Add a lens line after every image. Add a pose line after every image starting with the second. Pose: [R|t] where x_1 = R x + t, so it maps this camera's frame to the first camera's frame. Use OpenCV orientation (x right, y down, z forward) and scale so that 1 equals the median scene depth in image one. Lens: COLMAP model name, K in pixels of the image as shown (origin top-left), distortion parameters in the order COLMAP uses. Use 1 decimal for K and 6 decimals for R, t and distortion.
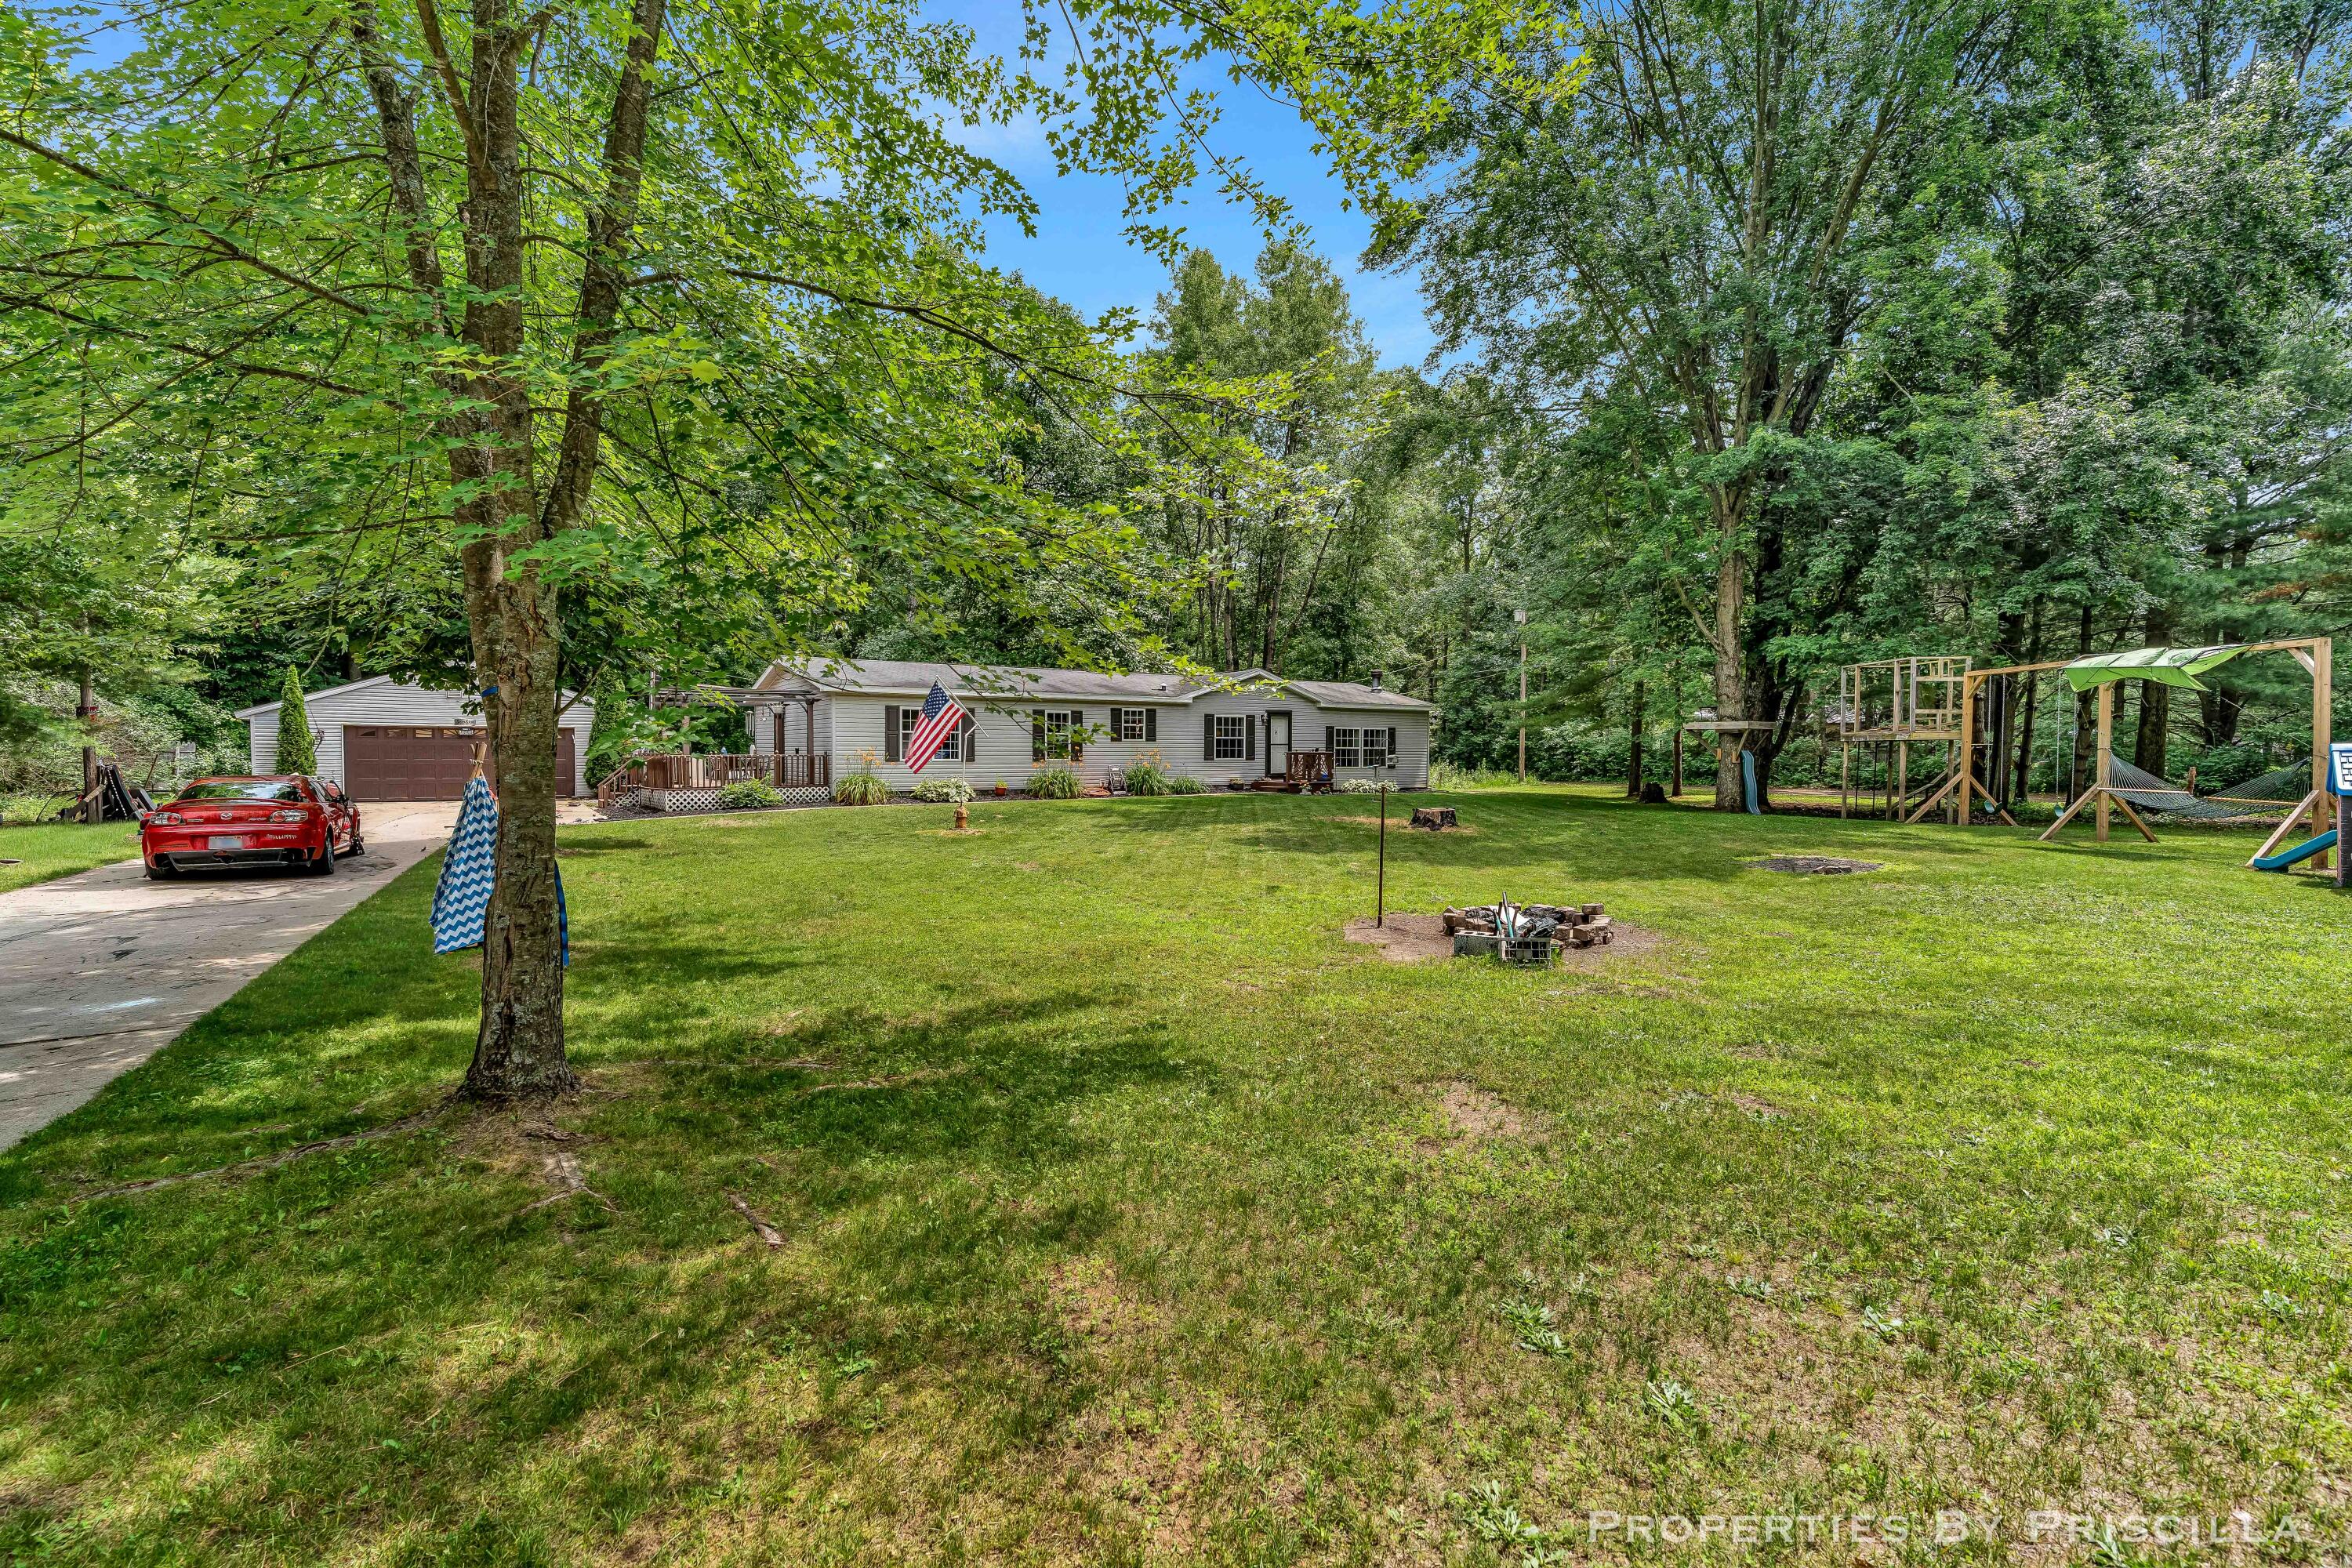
lens RADIAL K [[1105.1, 0, 1176.0], [0, 1105.1, 784.0], [0, 0, 1]] dist [-0.000694, 0.000052]
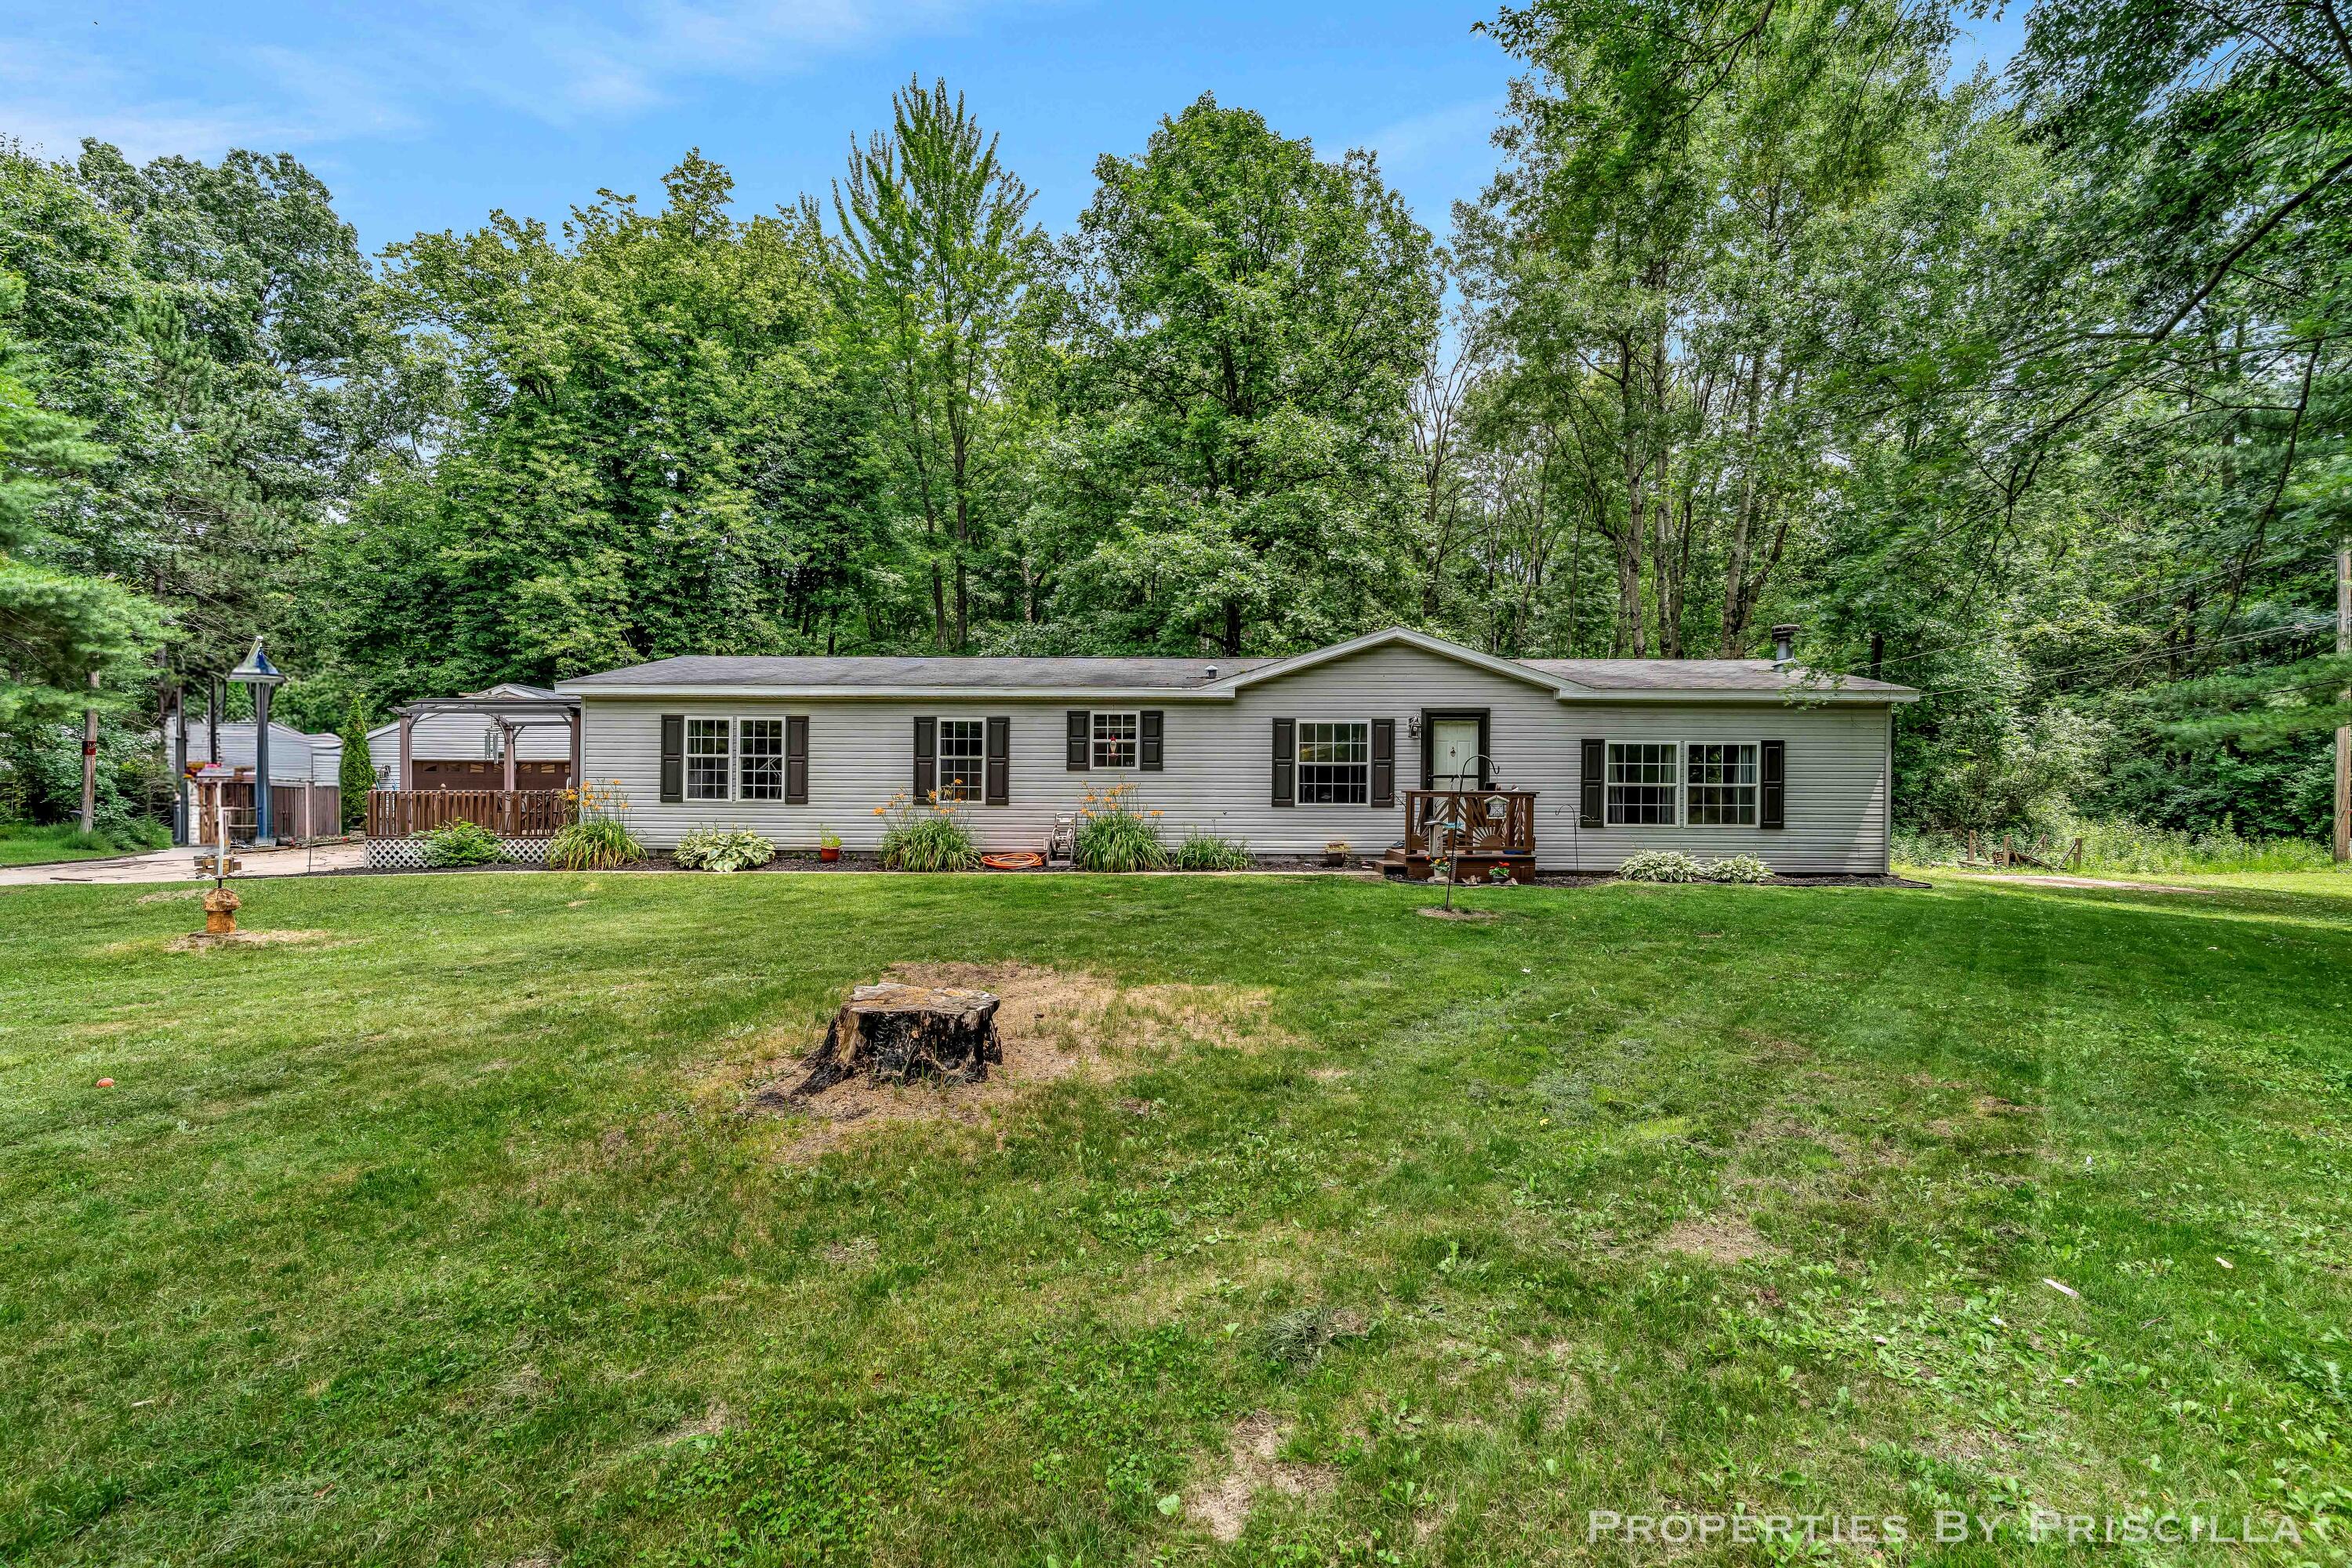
lens RADIAL K [[1066.7, 0, 1179.2], [0, 1066.7, 790.2], [0, 0, 1]] dist [-0.002341, 0.000198]
pose [[0.811772, 0.002346, -0.583970, 0.293627], [-0.022717, 0.999362, -0.027563, -0.014514], [0.583533, 0.035641, 0.811307, 0.575704]]
